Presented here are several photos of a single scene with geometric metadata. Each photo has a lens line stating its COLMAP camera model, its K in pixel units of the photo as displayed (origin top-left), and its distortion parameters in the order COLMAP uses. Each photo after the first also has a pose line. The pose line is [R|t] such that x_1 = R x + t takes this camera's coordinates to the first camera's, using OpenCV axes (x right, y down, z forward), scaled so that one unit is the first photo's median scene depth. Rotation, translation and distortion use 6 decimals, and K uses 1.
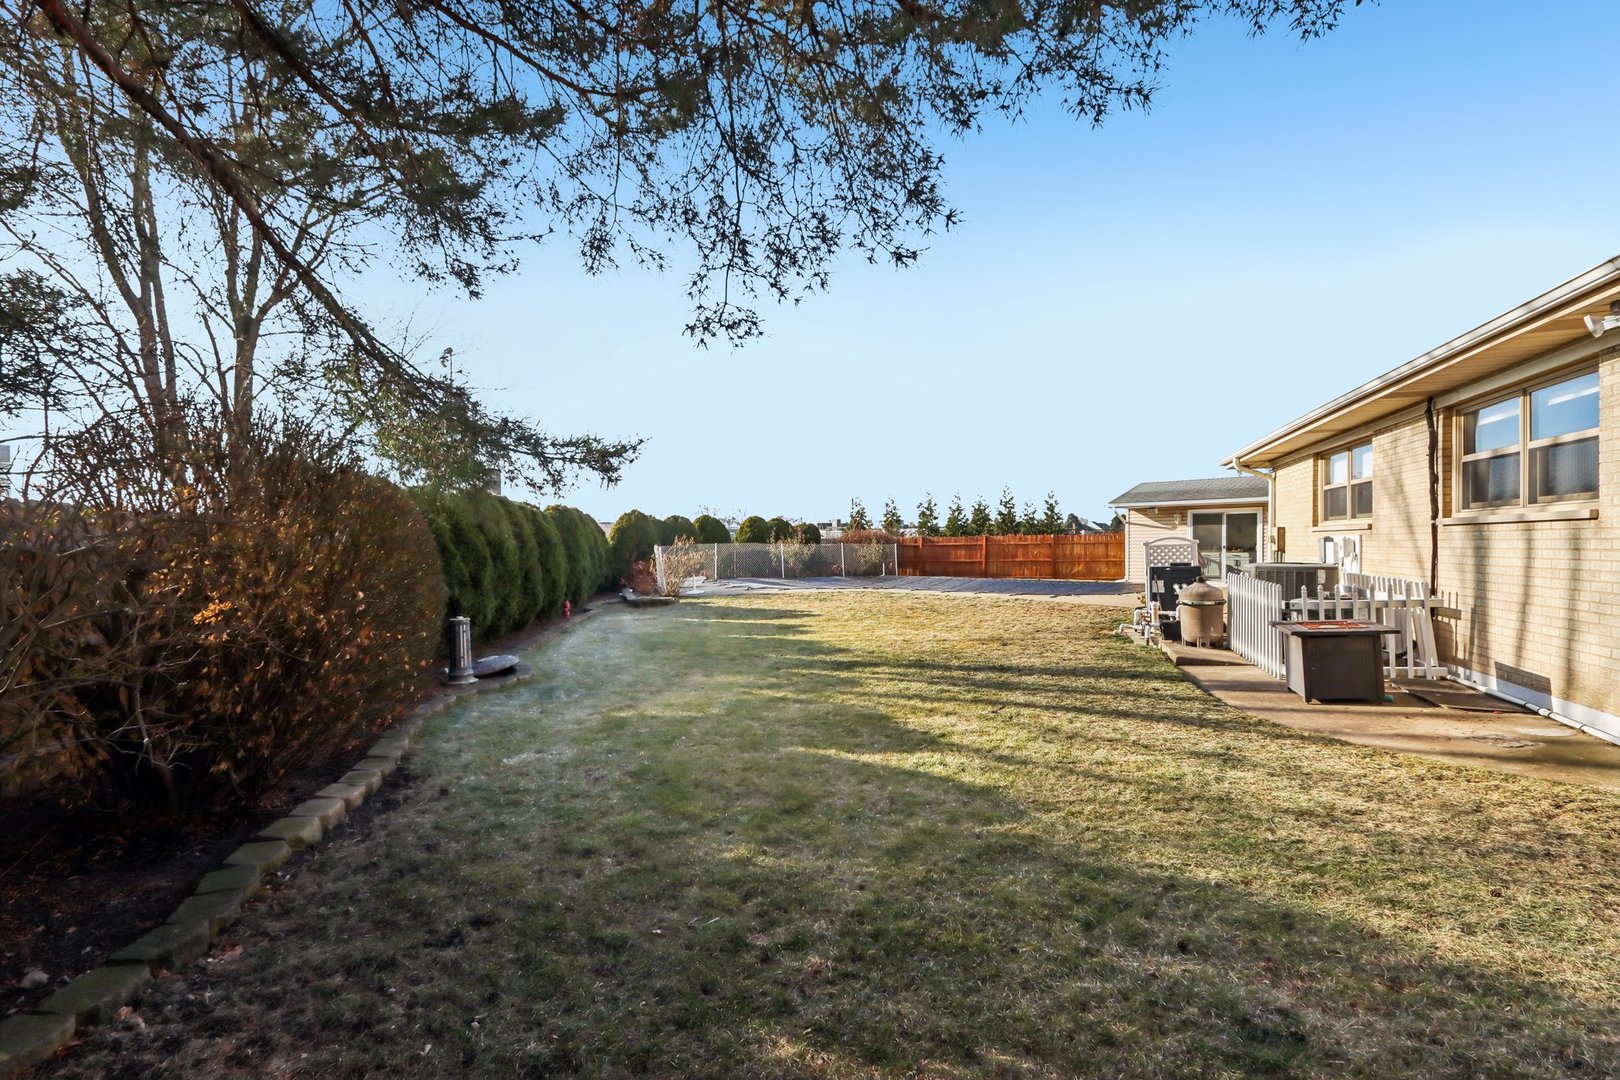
lens RADIAL K [[750.6, 0, 811.6], [0, 750.6, 544.3], [0, 0, 1]] dist [-0.017318, 0.000892]
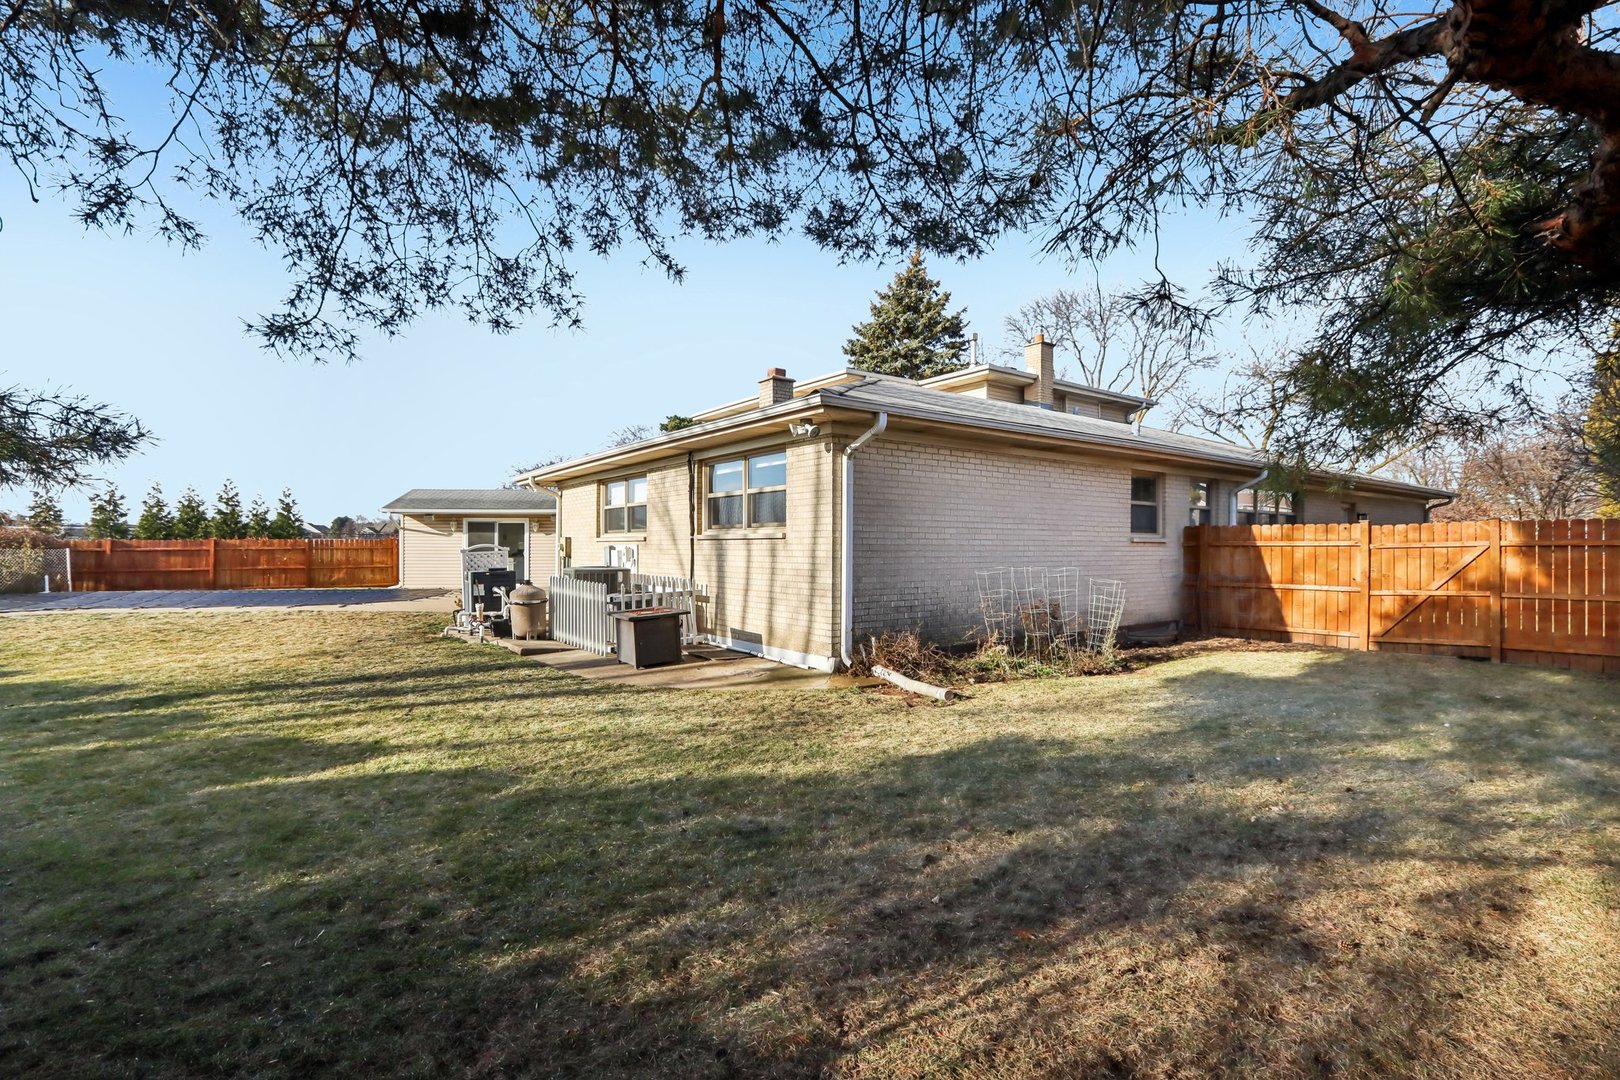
lens RADIAL K [[750.6, 0, 811.6], [0, 750.6, 544.3], [0, 0, 1]] dist [-0.017318, 0.000892]
pose [[0.576064, 0.008833, 0.817357, -0.248866], [-0.003525, 0.999959, -0.008322, -0.004980], [-0.817397, 0.001913, 0.576071, -0.048745]]
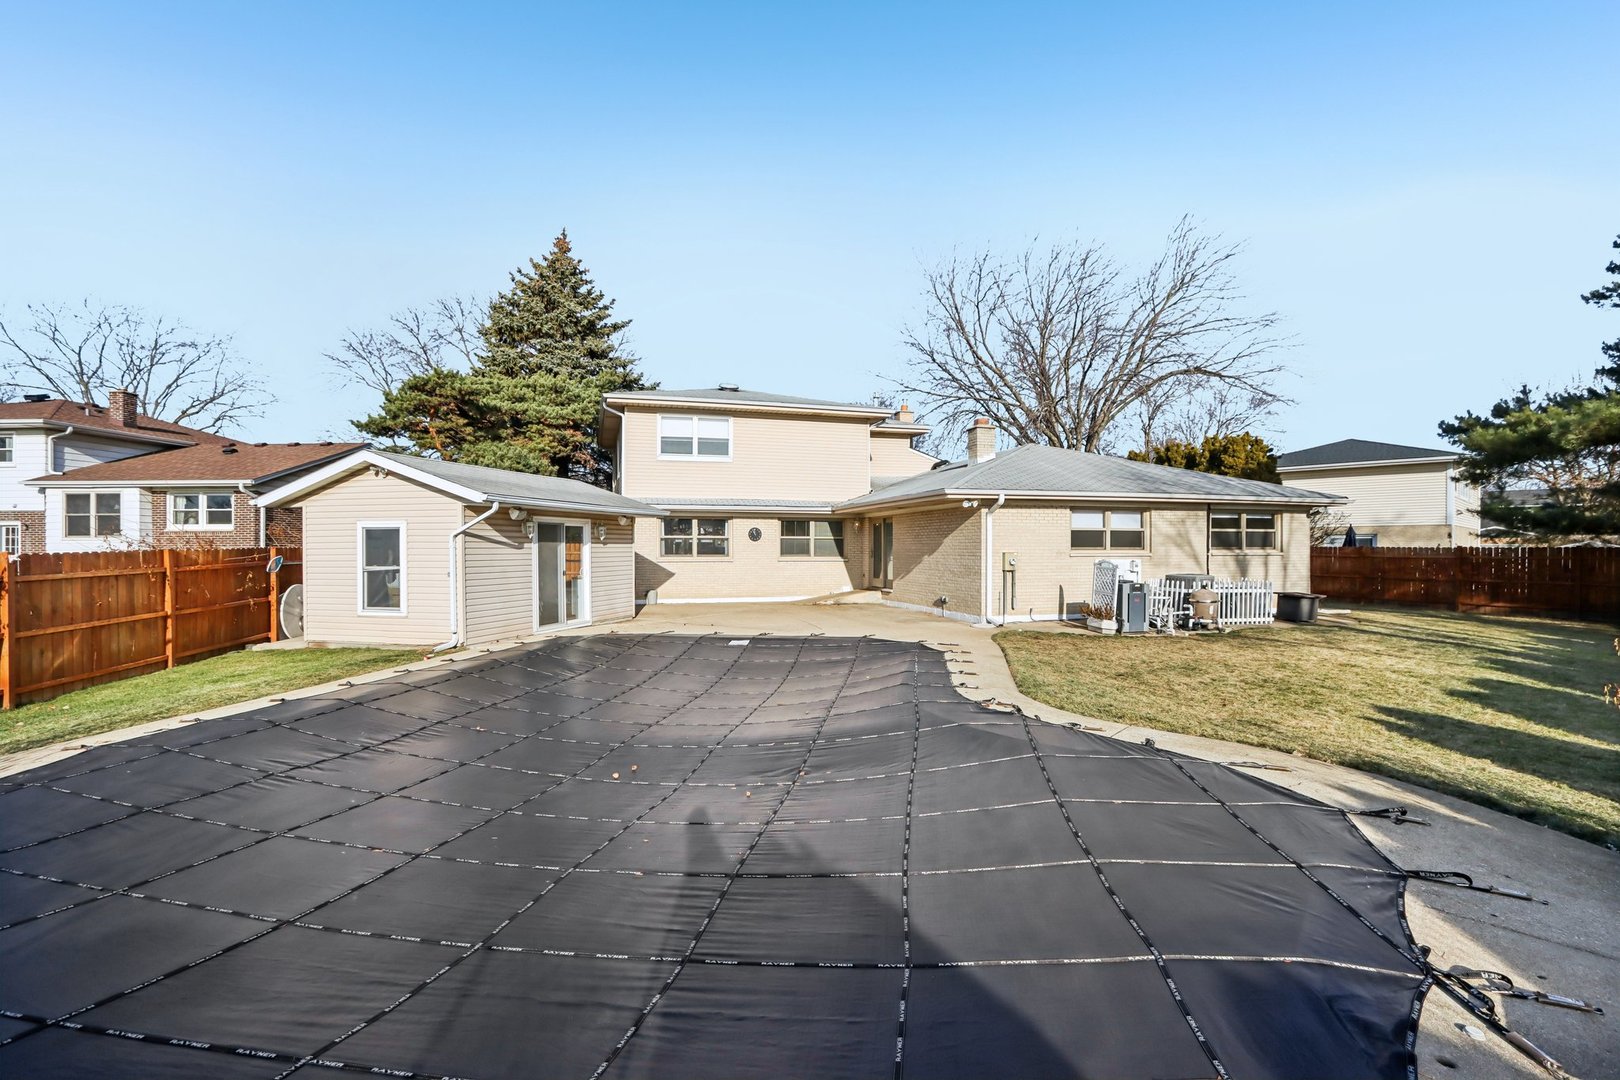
lens RADIAL K [[778.5, 0, 810.0], [0, 778.5, 540.0], [0, 0, 1]] dist [-0.000894, 0.000183]
pose [[-0.543620, 0.011978, 0.839246, -0.535107], [0.003784, 0.999923, -0.011820, -0.054935], [-0.839323, -0.003250, -0.543624, 3.659452]]
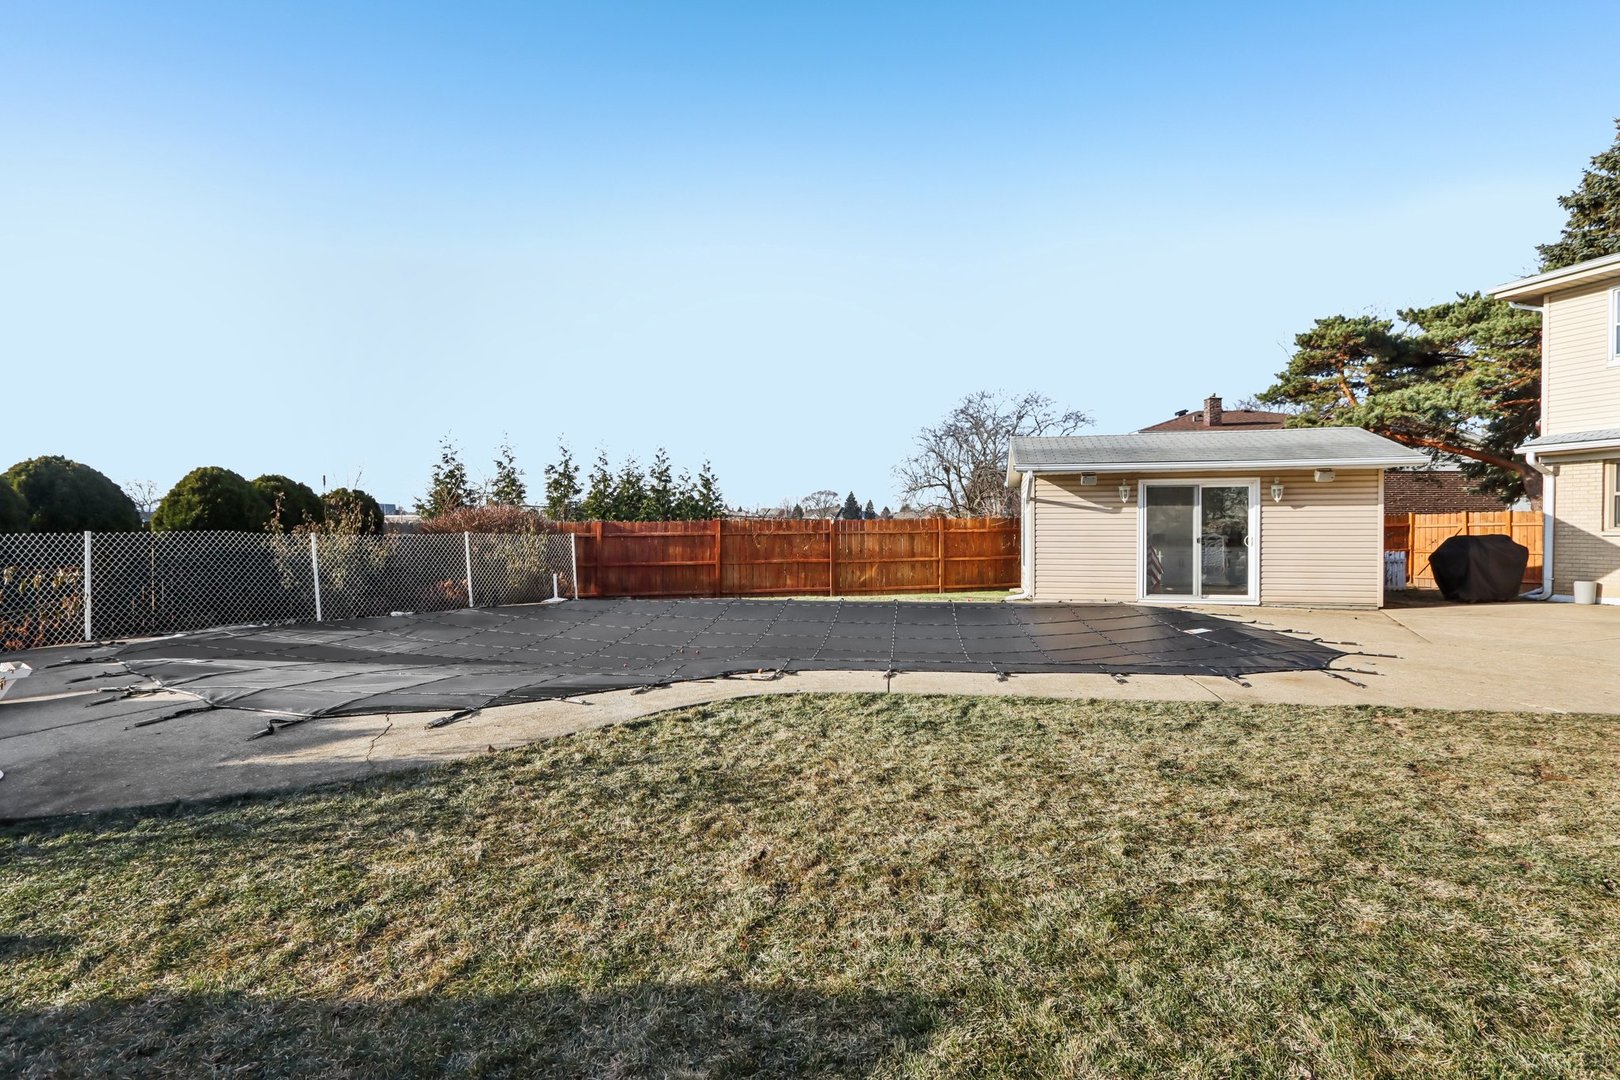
lens RADIAL K [[778.5, 0, 810.0], [0, 778.5, 540.0], [0, 0, 1]] dist [-0.000894, 0.000183]
pose [[0.812903, -0.003057, 0.582390, -0.259732], [-0.002283, 0.999962, 0.008436, -0.005522], [-0.582394, -0.008187, 0.812865, 2.018502]]
